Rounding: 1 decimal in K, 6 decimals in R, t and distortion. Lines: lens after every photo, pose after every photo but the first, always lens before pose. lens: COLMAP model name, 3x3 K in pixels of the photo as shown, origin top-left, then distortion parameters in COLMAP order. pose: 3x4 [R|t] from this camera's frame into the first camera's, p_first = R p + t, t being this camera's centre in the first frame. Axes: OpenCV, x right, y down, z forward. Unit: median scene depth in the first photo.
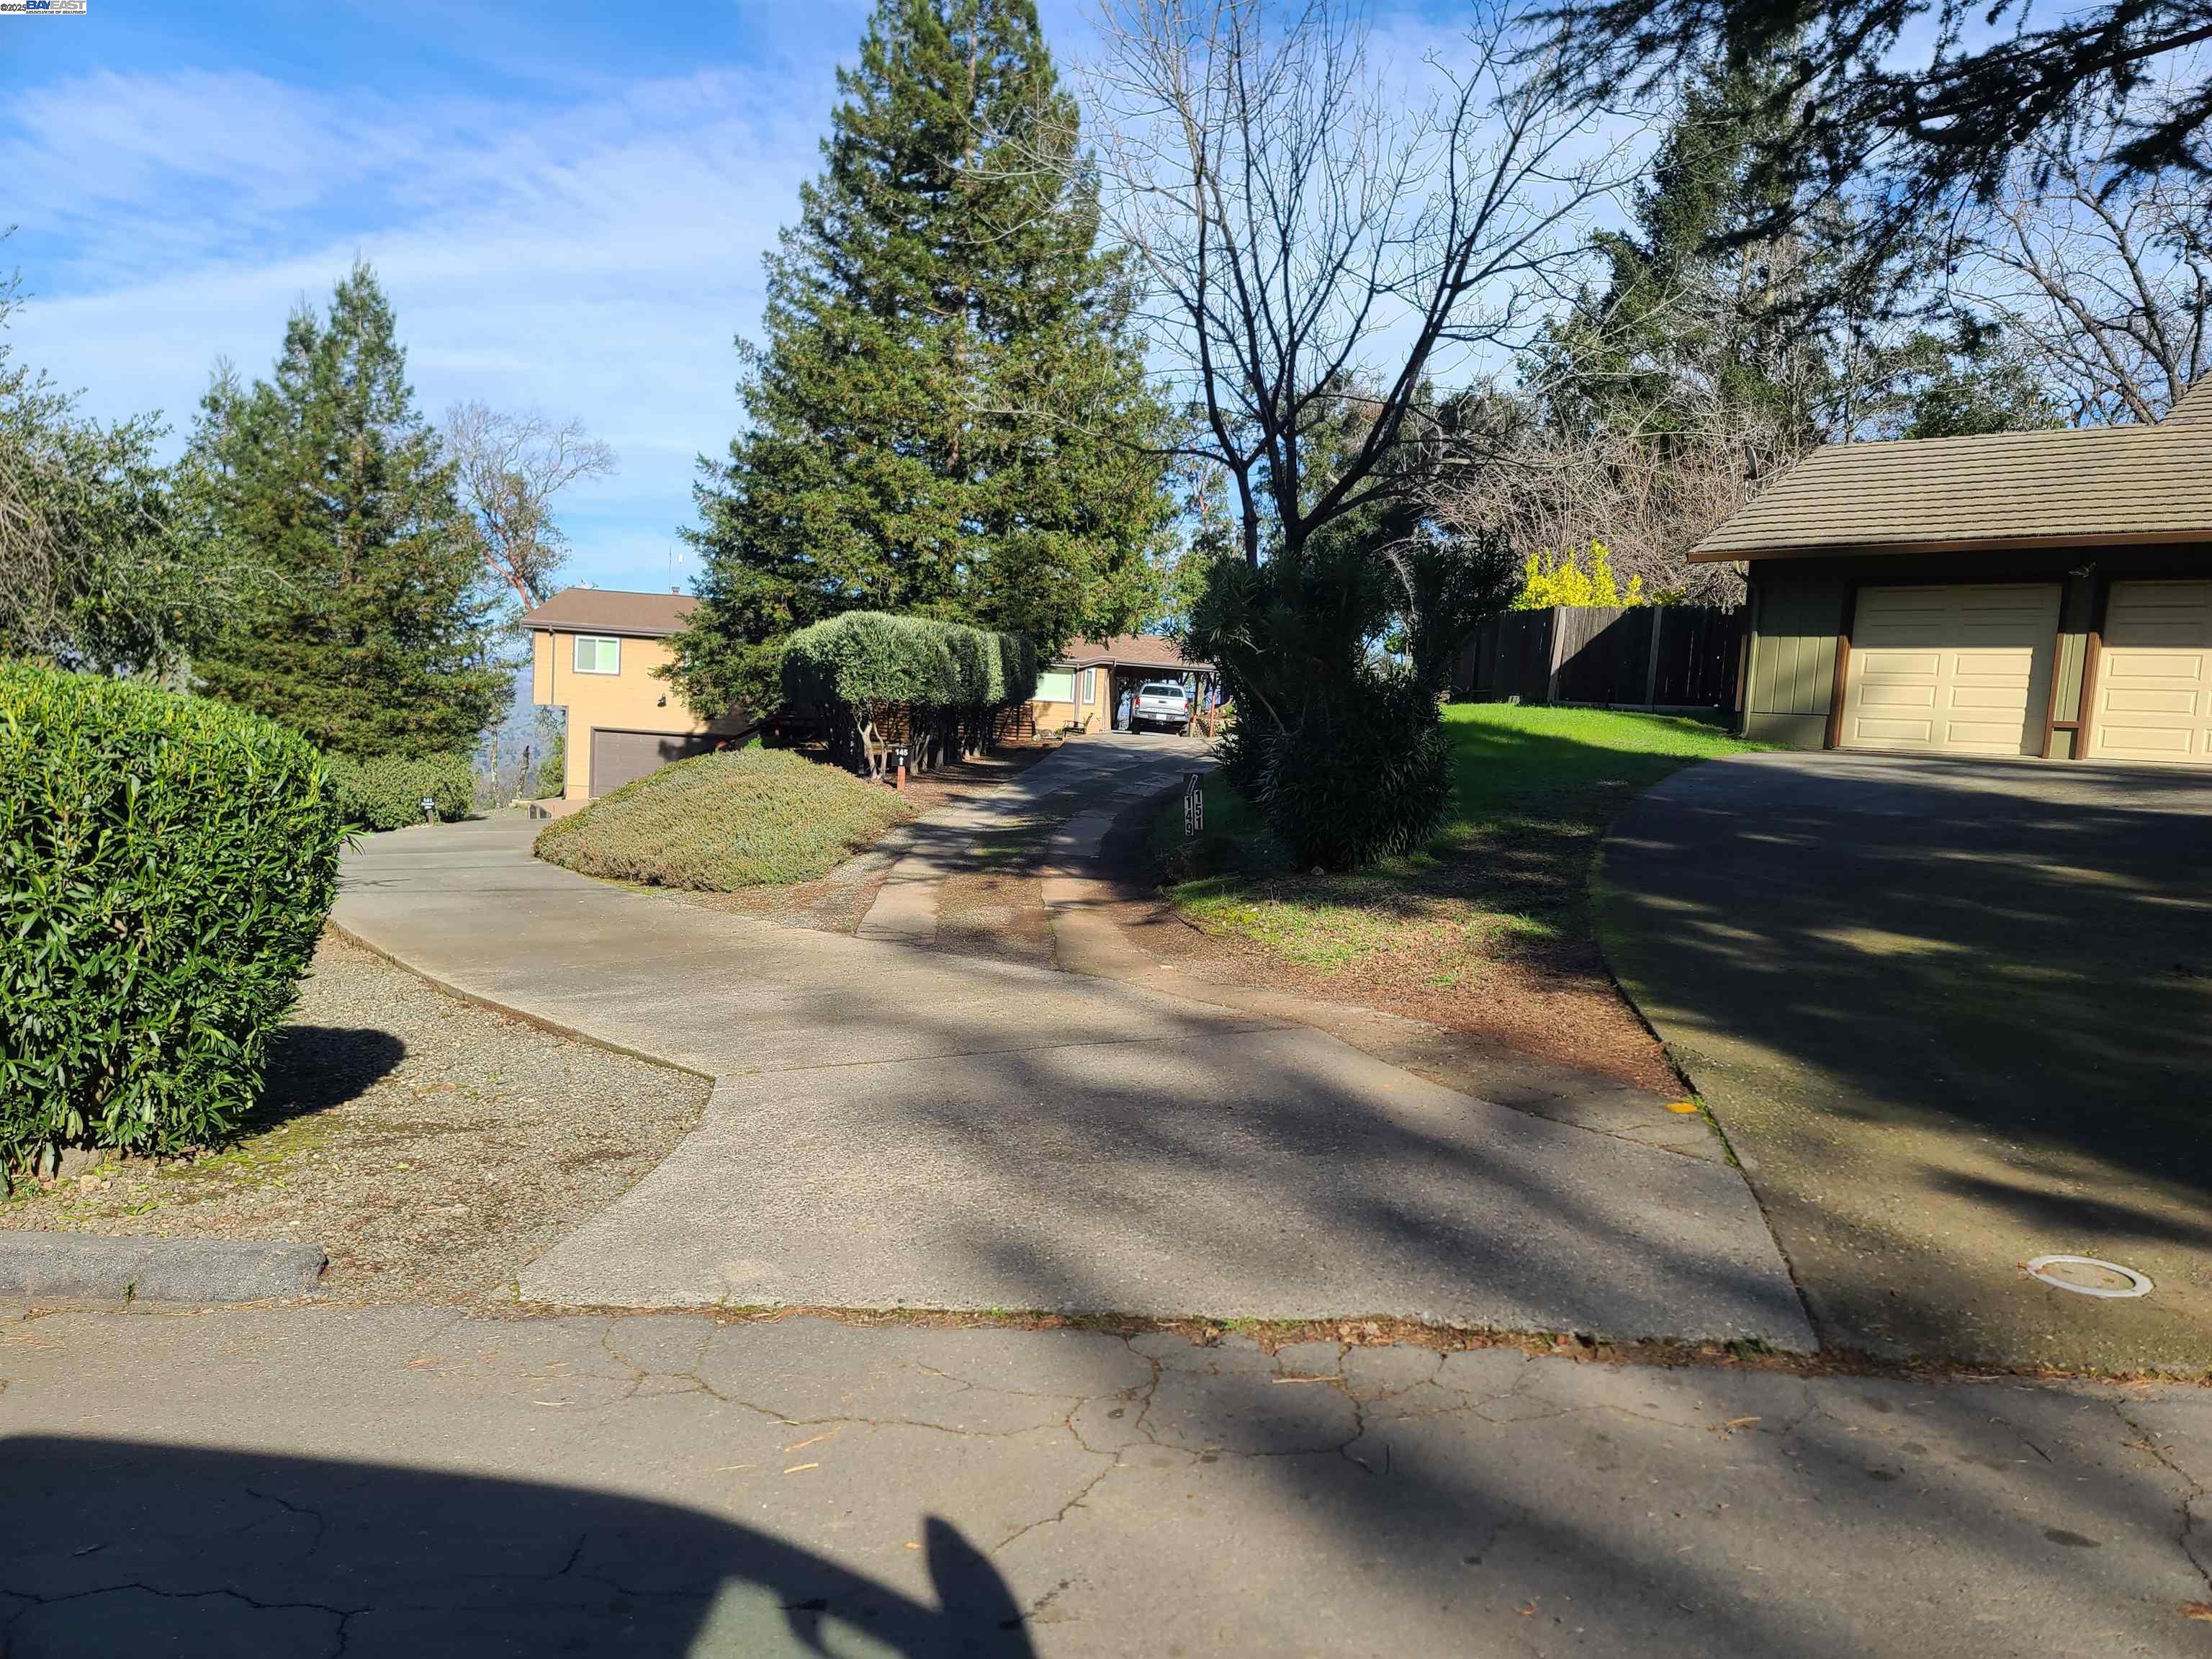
lens RADIAL K [[1564.5, 0, 1109.6], [0, 1564.5, 855.2], [0, 0, 1]] dist [0.090466, -0.048380]
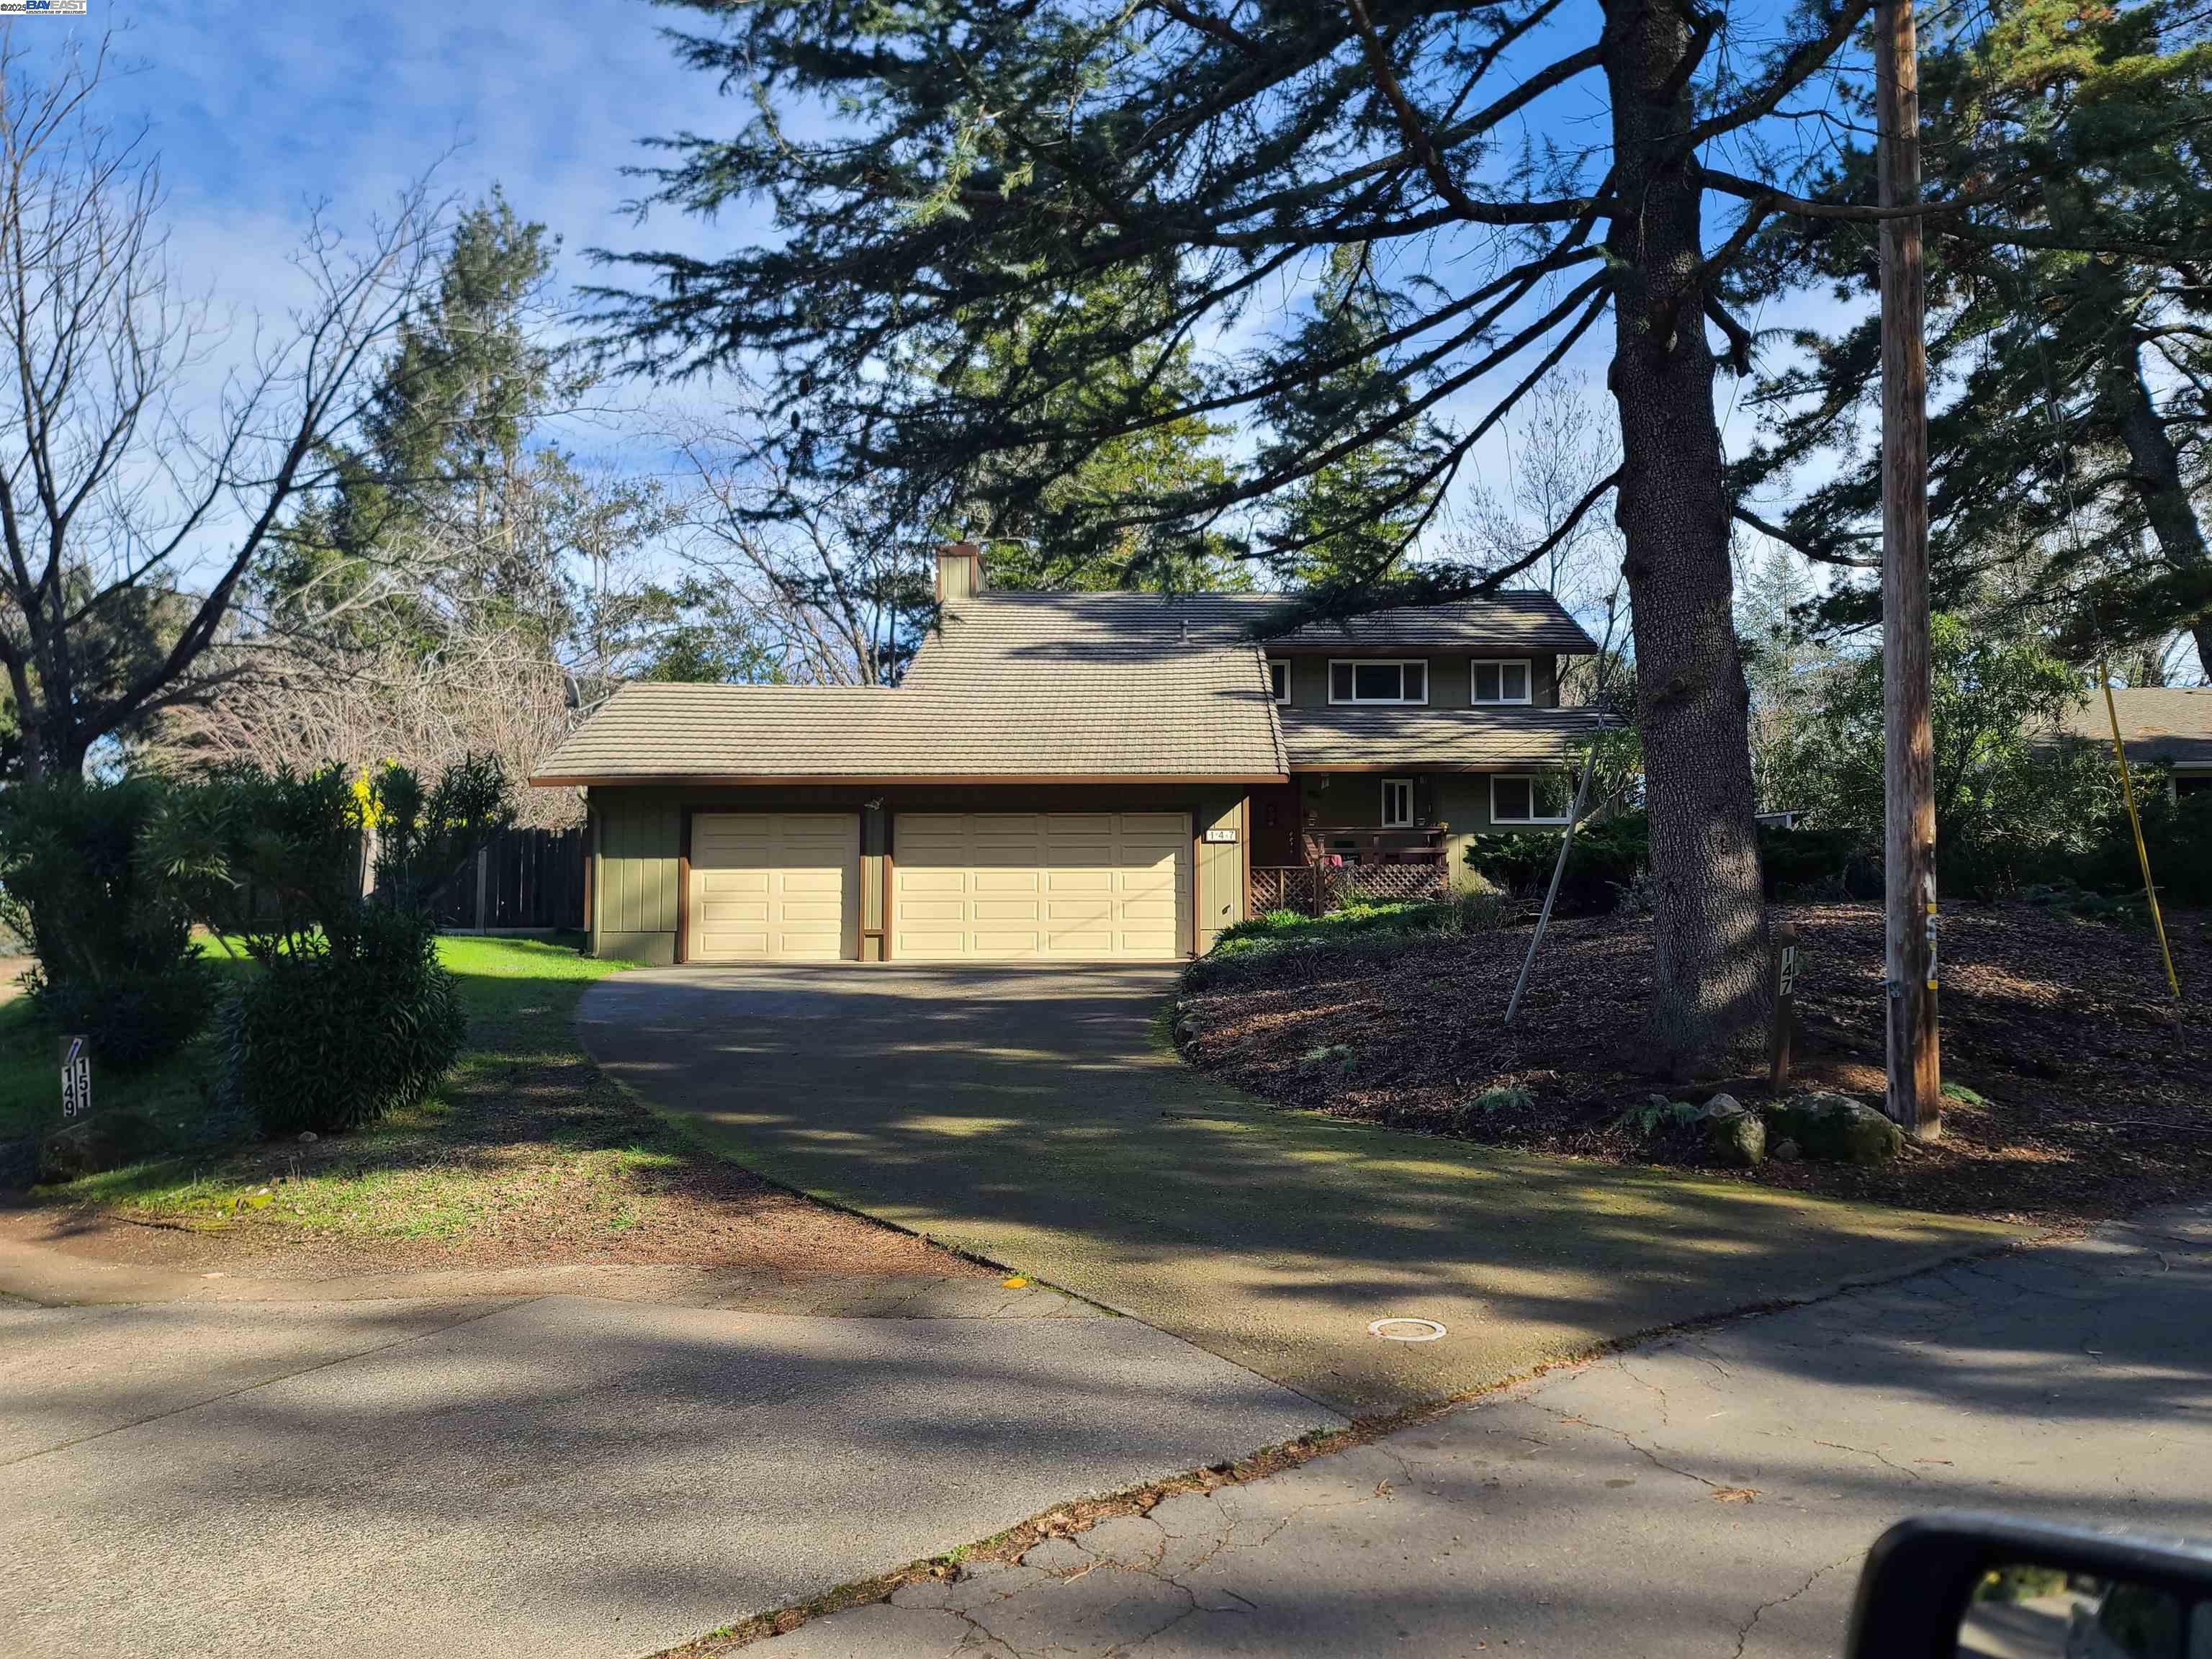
lens RADIAL K [[1615.8, 0, 1107.7], [0, 1615.8, 854.6], [0, 0, 1]] dist [0.082362, -0.072794]
pose [[0.727826, -0.011534, 0.685665, -0.337344], [0.105245, 0.989892, -0.095065, -0.023589], [-0.677637, 0.141354, 0.721683, 0.065418]]
